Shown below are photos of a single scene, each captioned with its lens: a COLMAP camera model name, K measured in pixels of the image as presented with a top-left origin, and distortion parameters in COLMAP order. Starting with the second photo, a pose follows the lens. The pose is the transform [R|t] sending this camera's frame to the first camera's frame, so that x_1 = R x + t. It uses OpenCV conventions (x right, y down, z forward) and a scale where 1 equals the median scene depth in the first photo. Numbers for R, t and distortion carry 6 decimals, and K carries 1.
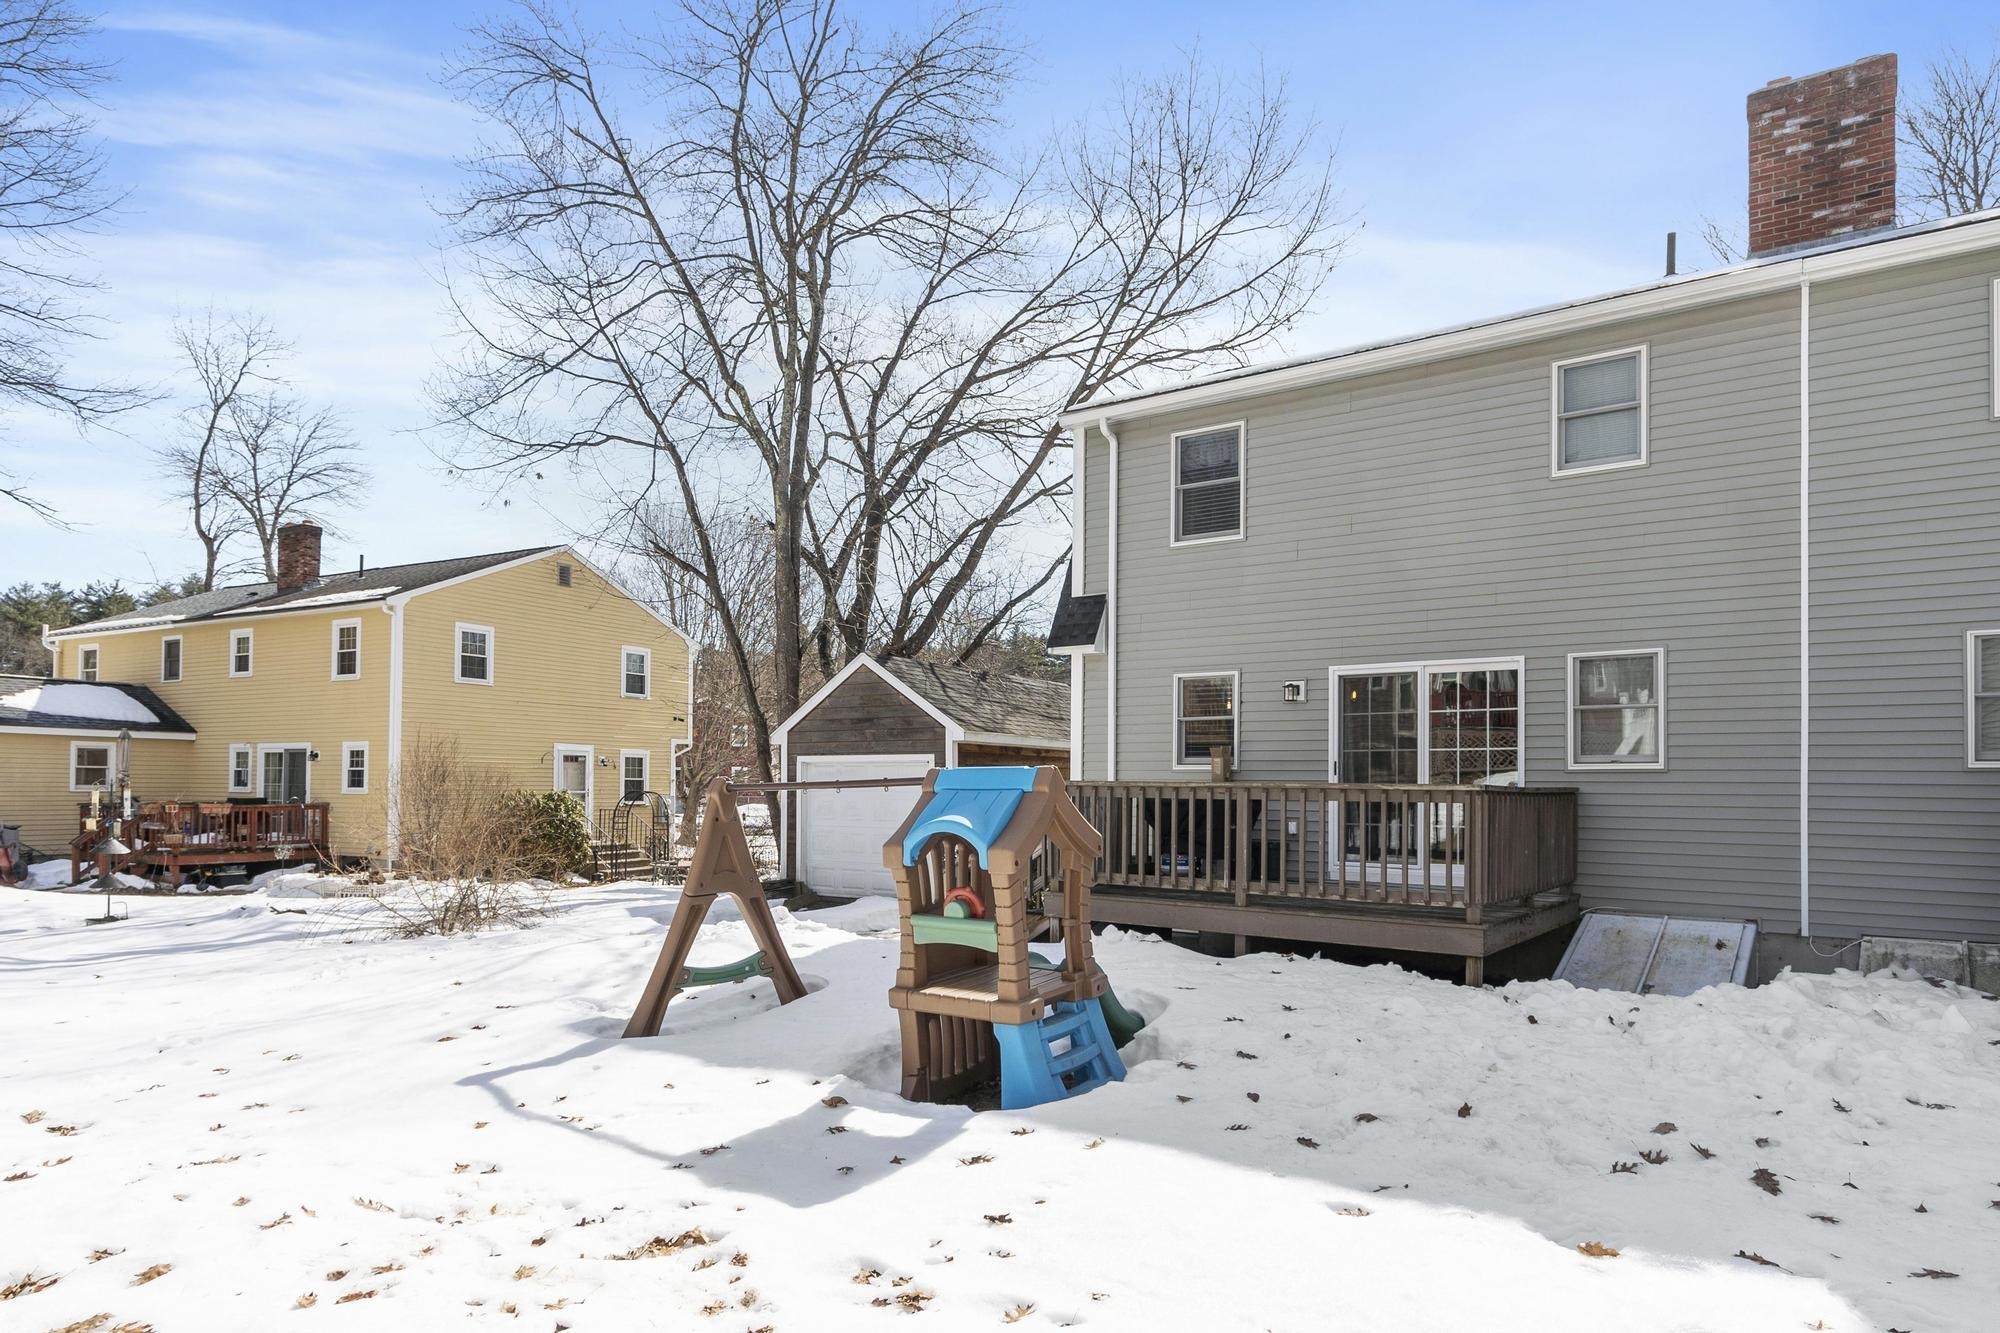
lens RADIAL K [[1261.7, 0, 998.8], [0, 1261.7, 766.2], [0, 0, 1]] dist [0.002594, -0.000888]
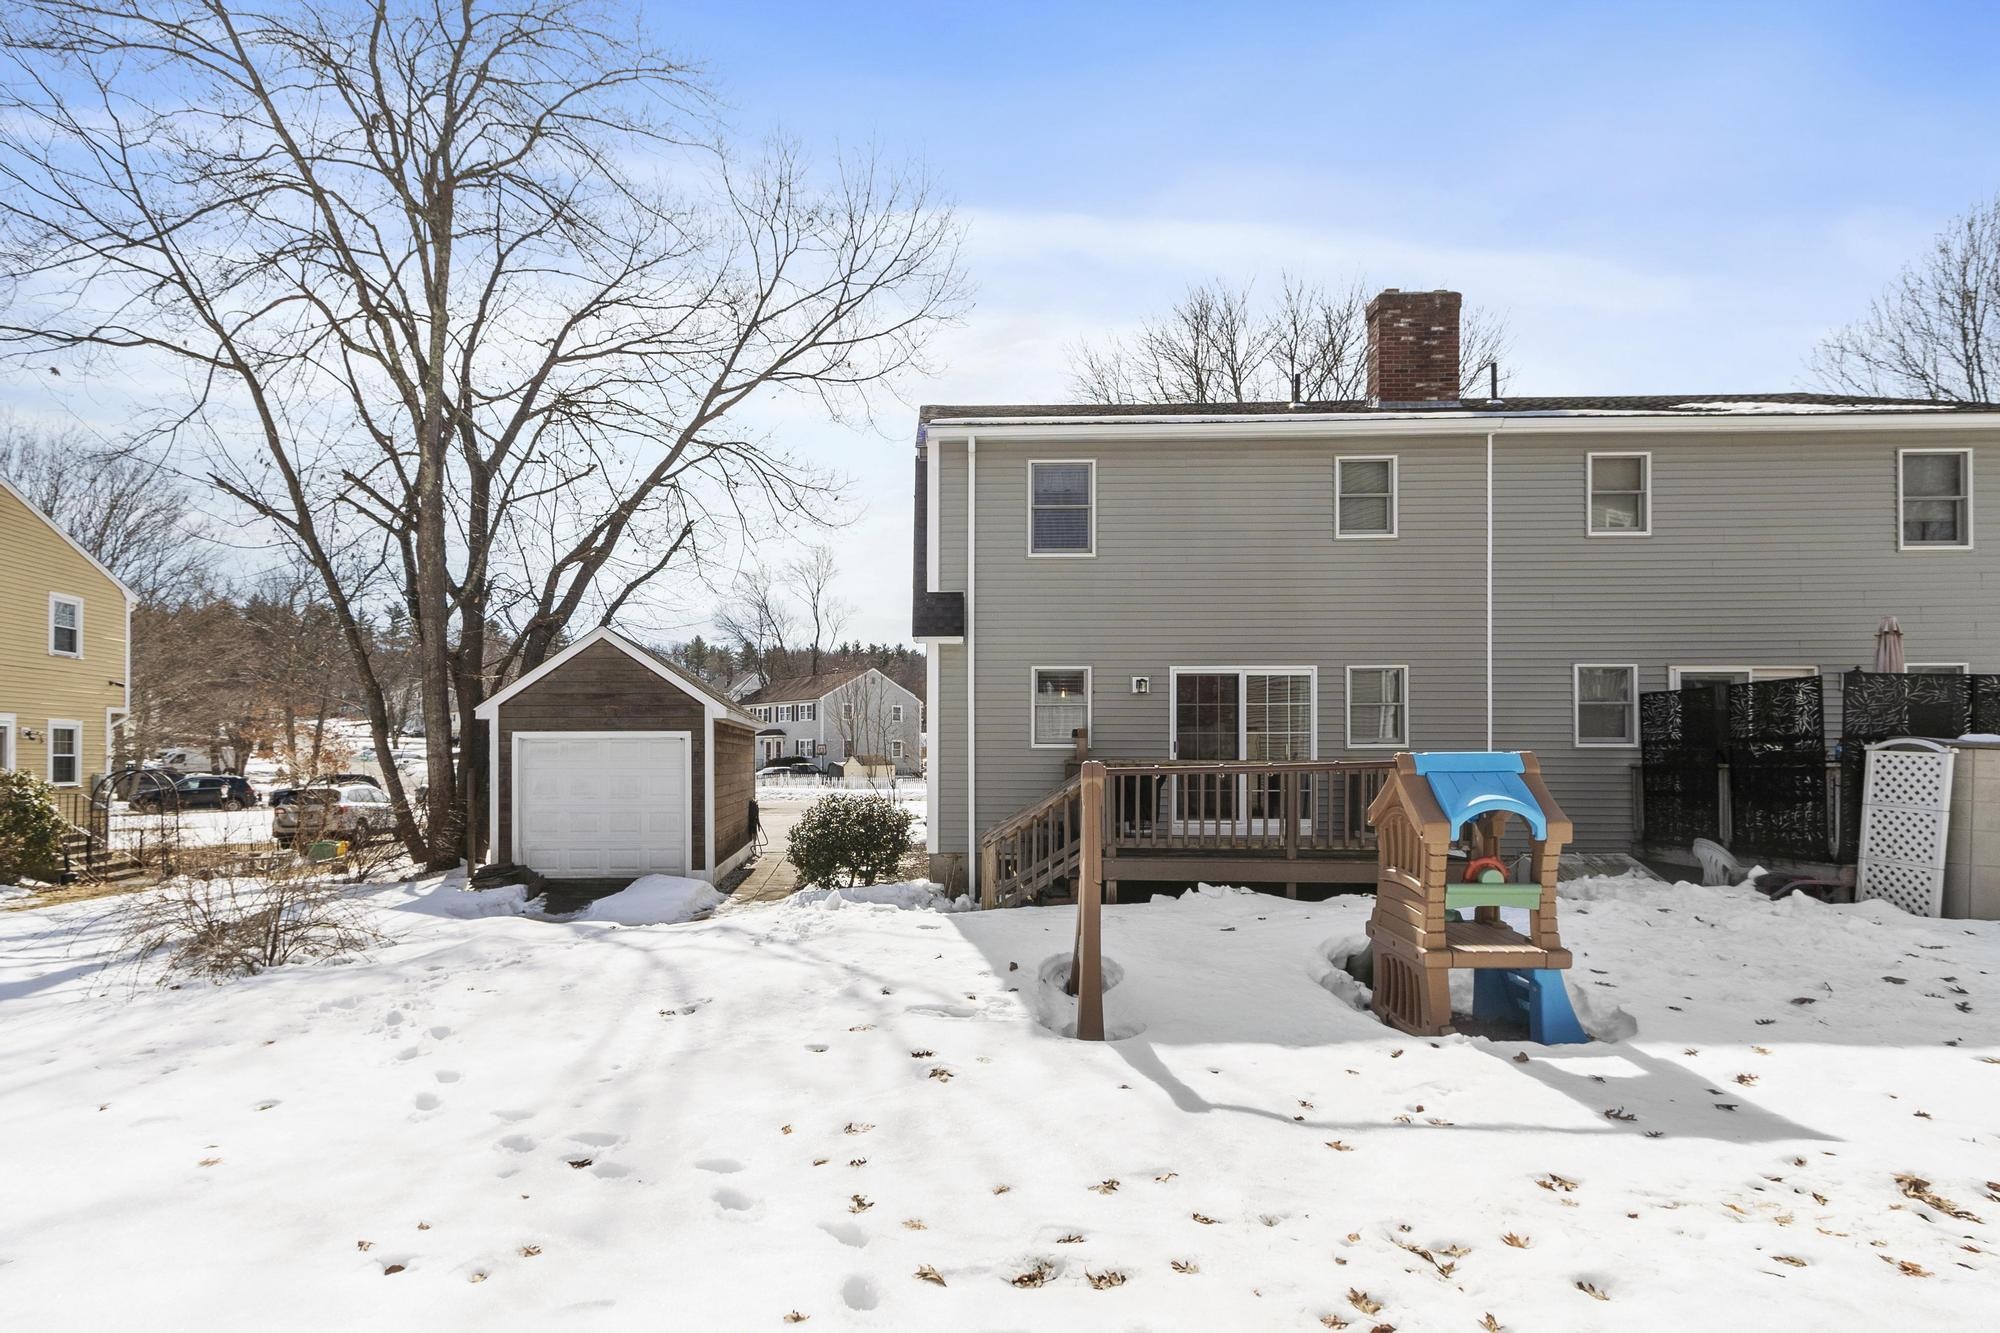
lens RADIAL K [[1051.0, 0, 994.9], [0, 1051.0, 746.8], [0, 0, 1]] dist [0.001820, -0.000953]
pose [[0.819651, -0.000942, 0.572862, -0.485762], [-0.003383, 0.999973, 0.006486, -0.004937], [-0.572853, -0.007254, 0.819626, 0.239132]]
